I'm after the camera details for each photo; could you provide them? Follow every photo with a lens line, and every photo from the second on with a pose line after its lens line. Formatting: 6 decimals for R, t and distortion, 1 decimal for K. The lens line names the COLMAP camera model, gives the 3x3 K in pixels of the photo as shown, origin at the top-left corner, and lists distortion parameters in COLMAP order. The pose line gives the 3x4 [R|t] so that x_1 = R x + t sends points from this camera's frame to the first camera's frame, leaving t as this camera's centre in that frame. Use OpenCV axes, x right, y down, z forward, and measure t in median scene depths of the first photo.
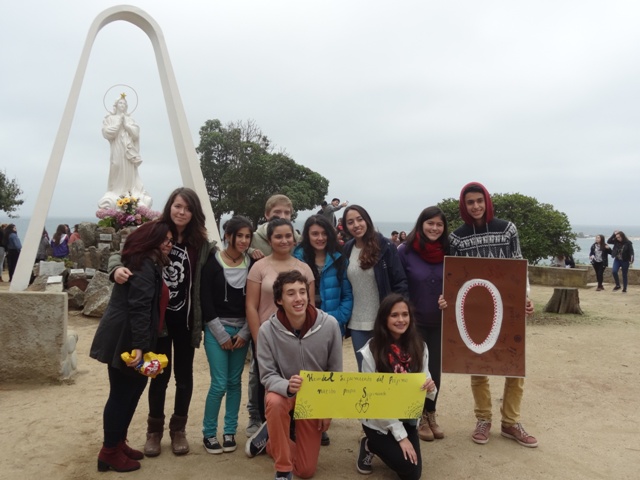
lens RADIAL K [[619.1, 0, 320.0], [0, 619.1, 240.0], [0, 0, 1]] dist [-0.010169, 0.024559]
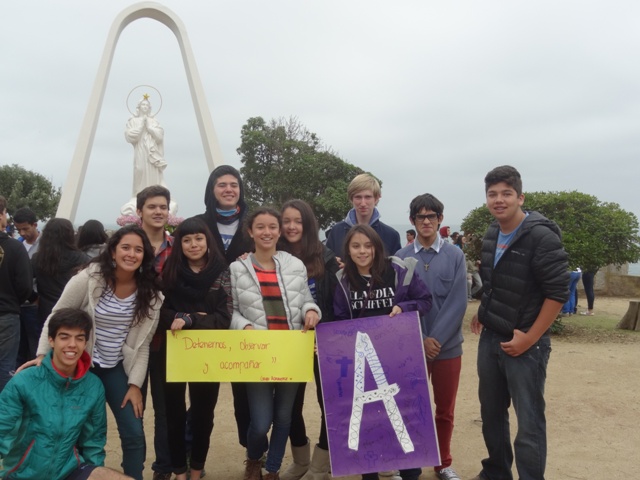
lens RADIAL K [[702.7, 0, 320.0], [0, 702.7, 240.0], [0, 0, 1]] dist [-0.014235, 0.007536]
pose [[0.988084, -0.008917, -0.153657, 0.109975], [0.007248, 0.999909, -0.011419, 0.001615], [0.153745, 0.010169, 0.988058, -0.024393]]
